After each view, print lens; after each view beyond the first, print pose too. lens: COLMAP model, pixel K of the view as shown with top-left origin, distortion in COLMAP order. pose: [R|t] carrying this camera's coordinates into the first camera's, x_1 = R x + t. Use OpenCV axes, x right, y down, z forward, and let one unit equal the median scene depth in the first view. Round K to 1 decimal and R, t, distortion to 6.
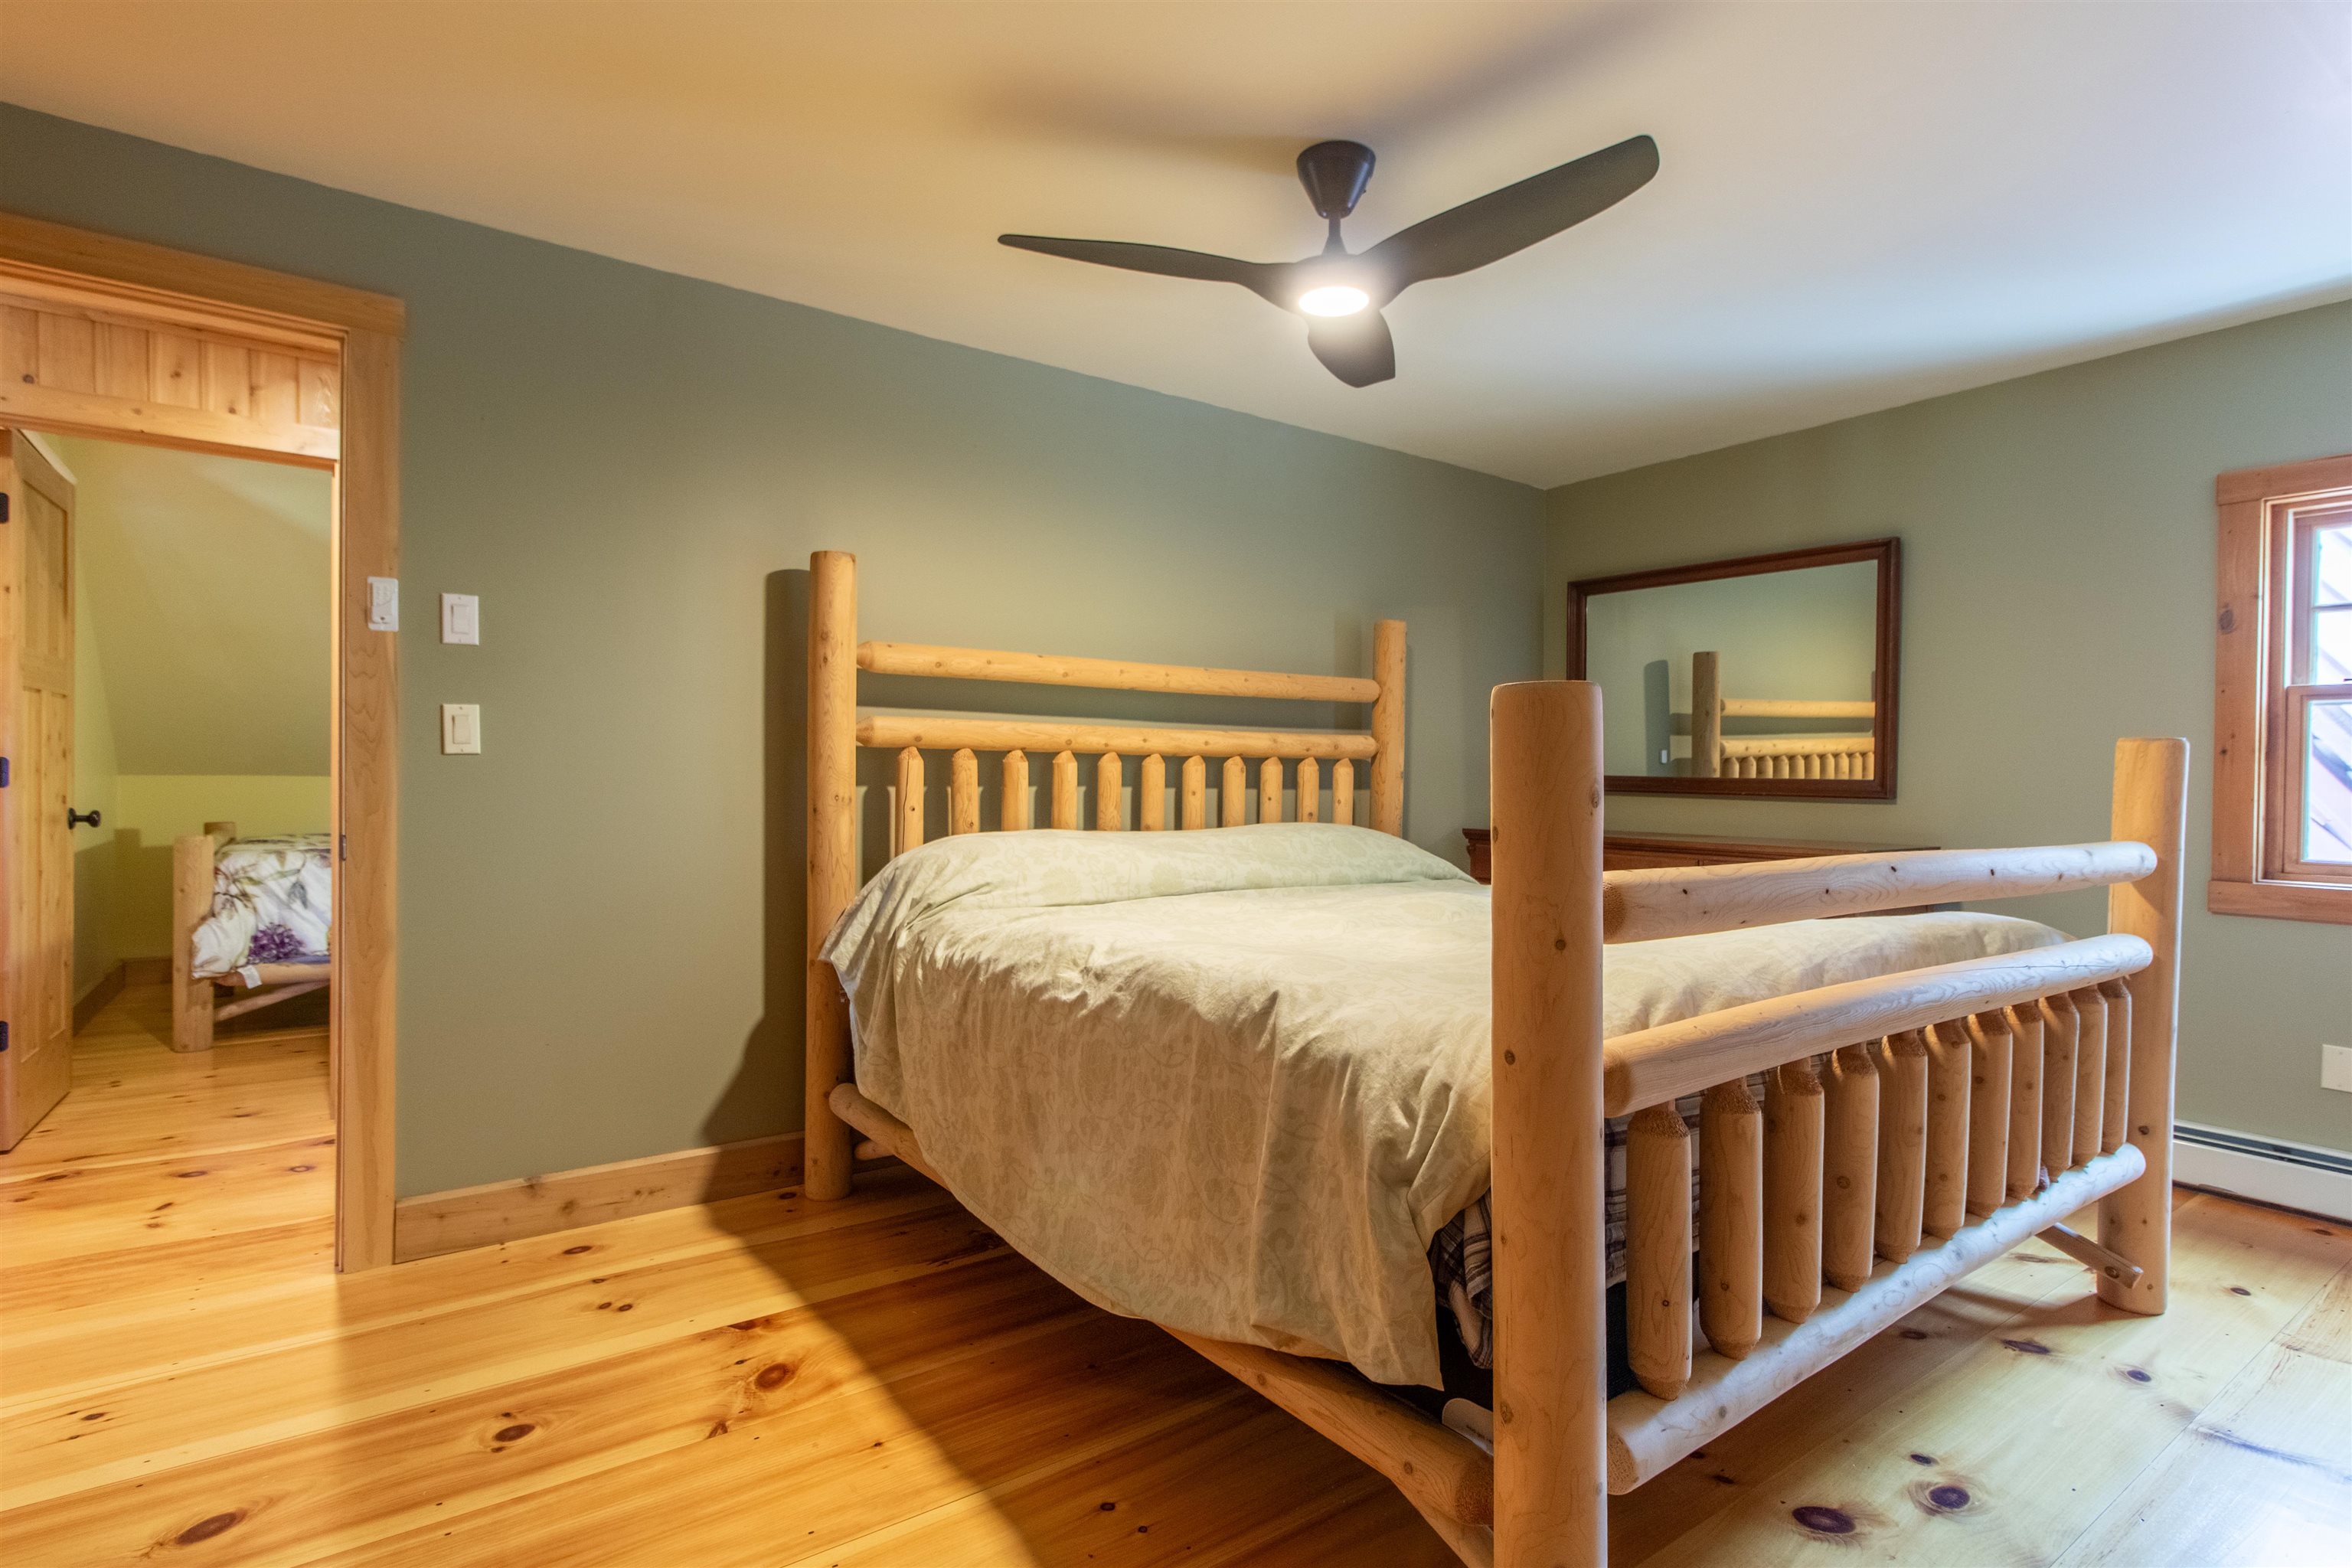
lens RADIAL K [[1120.6, 0, 1172.3], [0, 1120.6, 790.3], [0, 0, 1]] dist [0.003239, 0.001496]
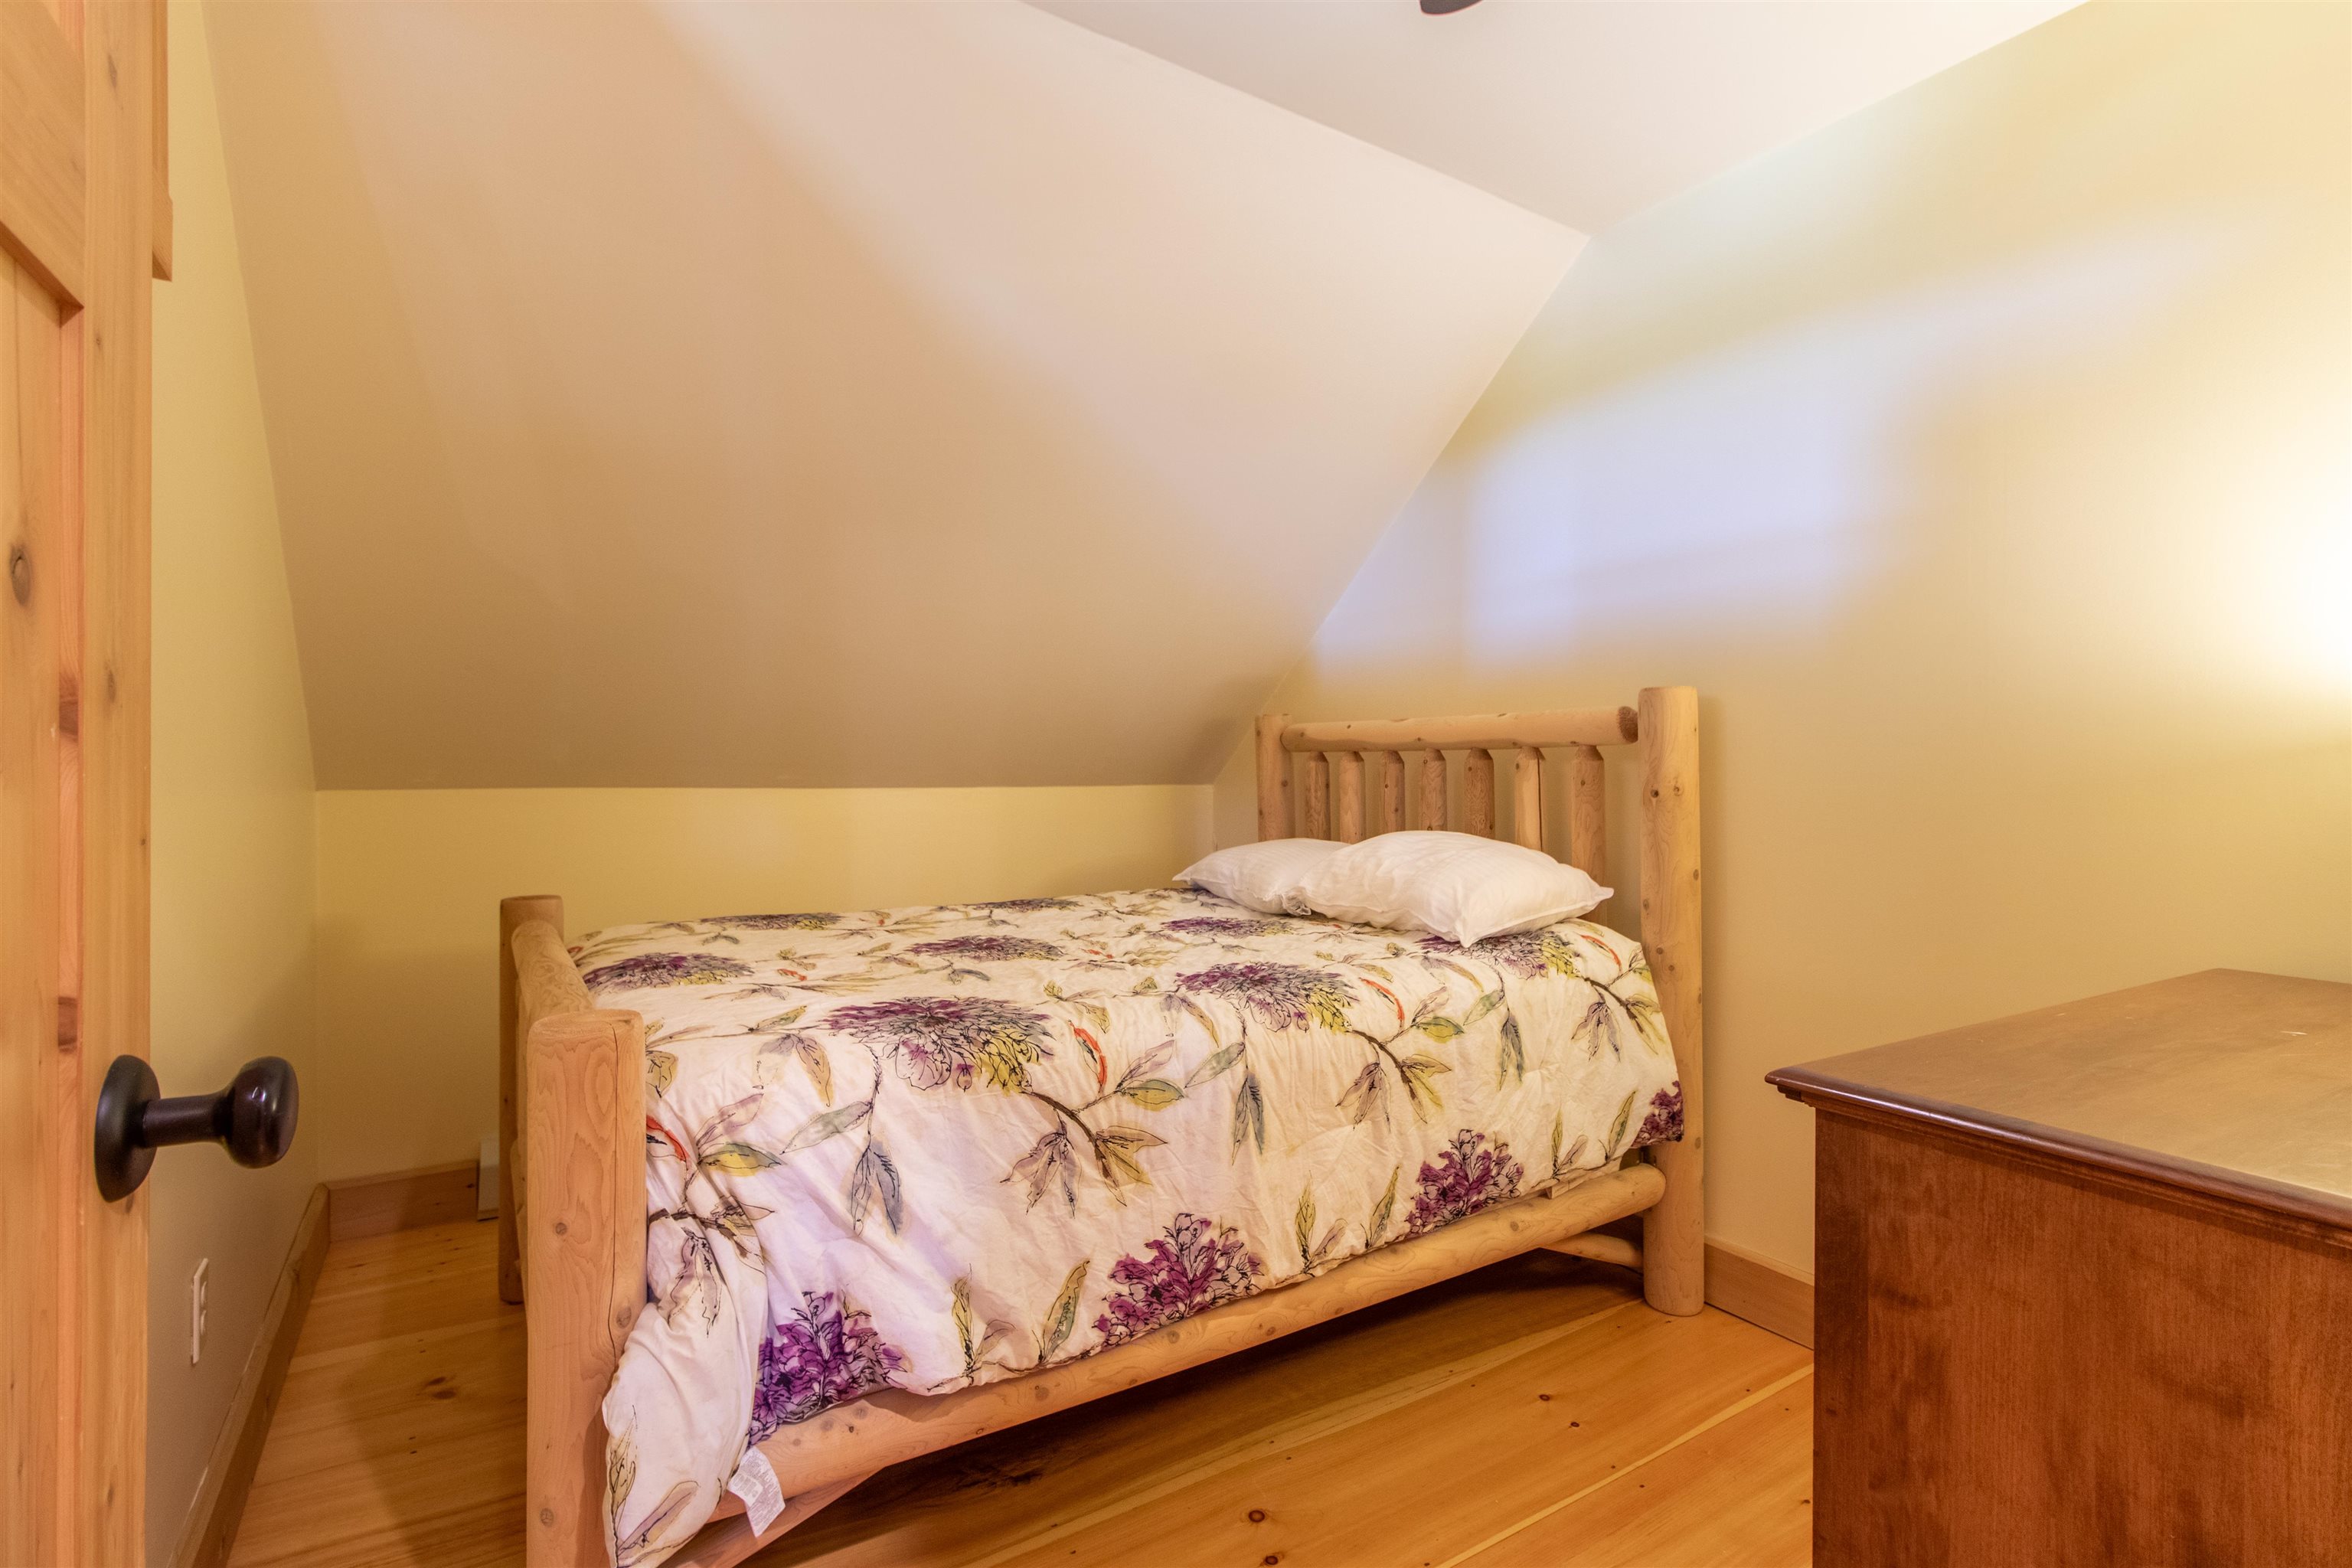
lens RADIAL K [[1120.6, 0, 1180.1], [0, 1120.6, 778.0], [0, 0, 1]] dist [0.003239, 0.001496]
pose [[0.996357, -0.013842, -0.084152, -0.680408], [0.012672, 0.999816, -0.014425, -0.015156], [0.084337, 0.013306, 0.996348, 0.711793]]
